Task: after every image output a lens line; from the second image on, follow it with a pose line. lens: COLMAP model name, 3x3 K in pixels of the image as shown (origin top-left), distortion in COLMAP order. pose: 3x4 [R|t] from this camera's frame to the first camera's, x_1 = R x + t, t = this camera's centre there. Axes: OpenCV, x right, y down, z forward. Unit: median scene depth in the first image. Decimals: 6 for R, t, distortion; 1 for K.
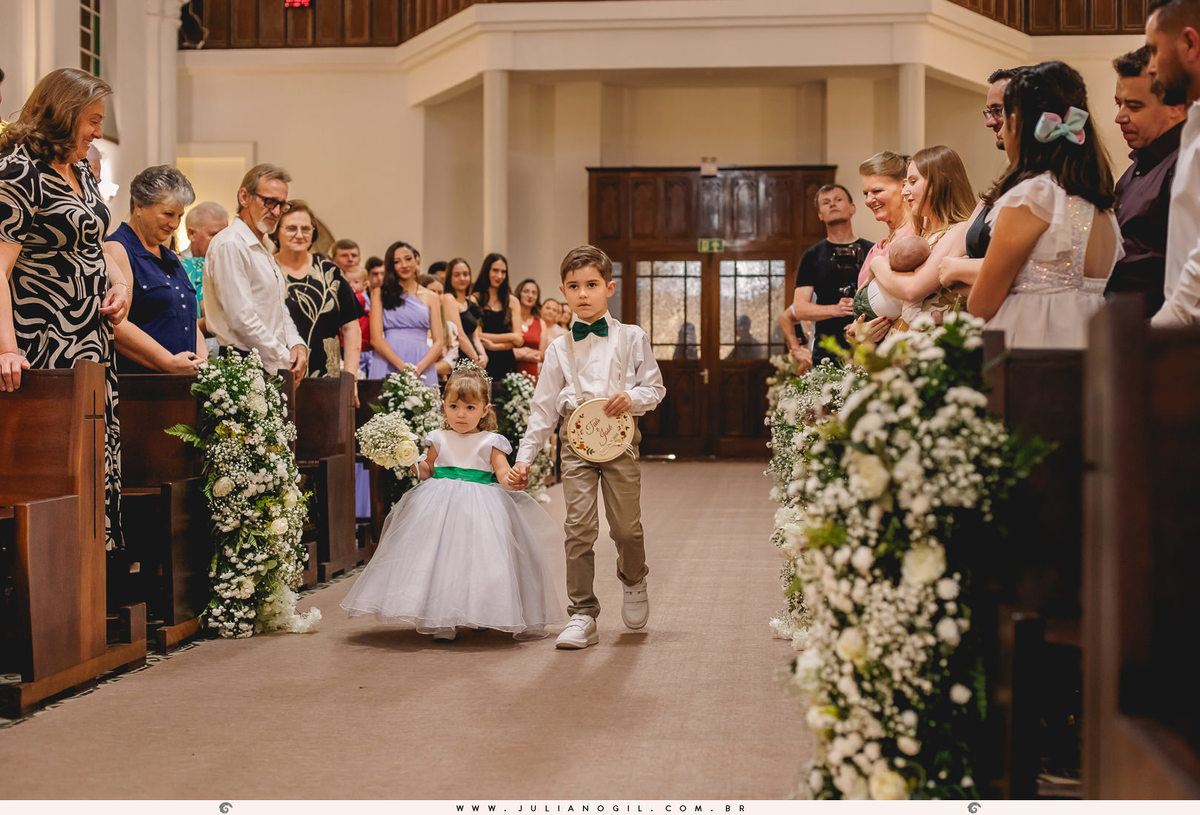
lens RADIAL K [[1779.6, 0, 600.0], [0, 1779.6, 407.5], [0, 0, 1]] dist [-0.005282, -0.072467]
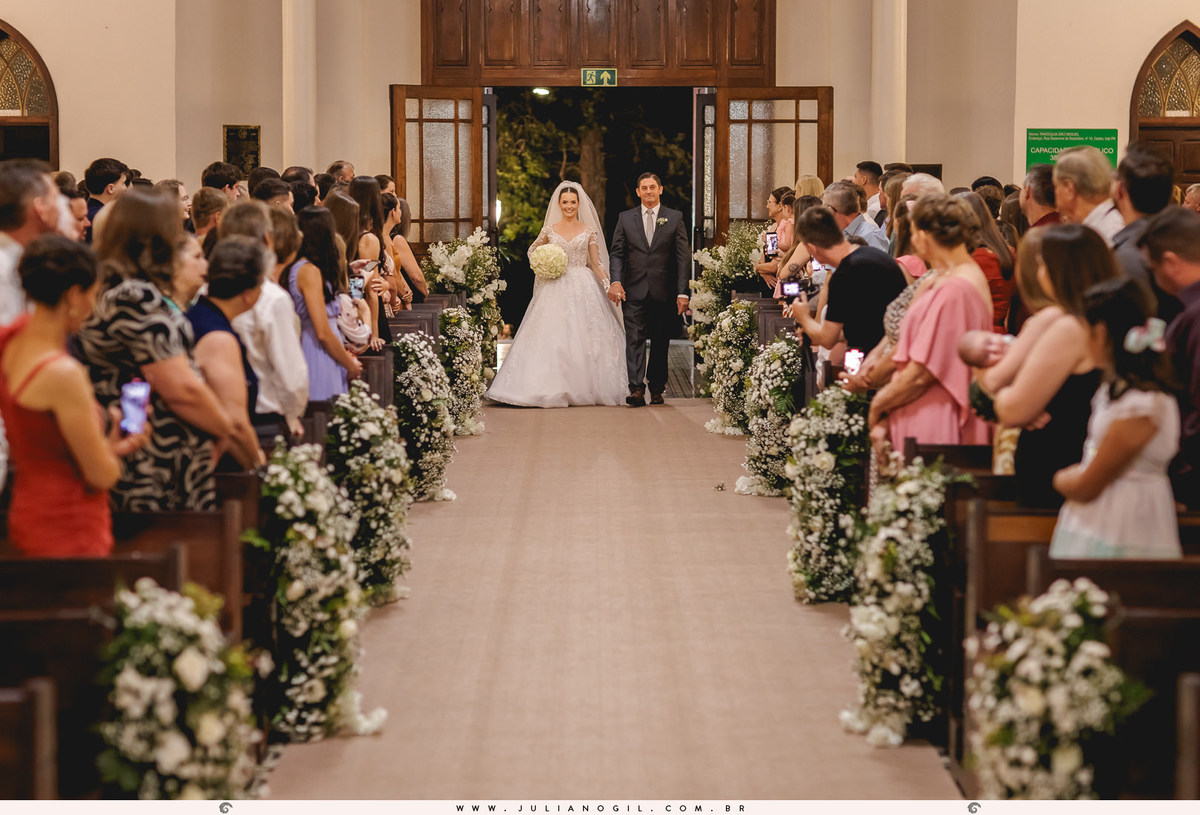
lens RADIAL K [[2996.7, 0, 600.0], [0, 2996.7, 407.5], [0, 0, 1]] dist [0.082859, 0.147047]
pose [[0.995135, -0.010174, 0.097998, -0.447603], [0.003238, 0.997494, 0.070682, -0.379526], [-0.098472, -0.070021, 0.992673, -1.444030]]
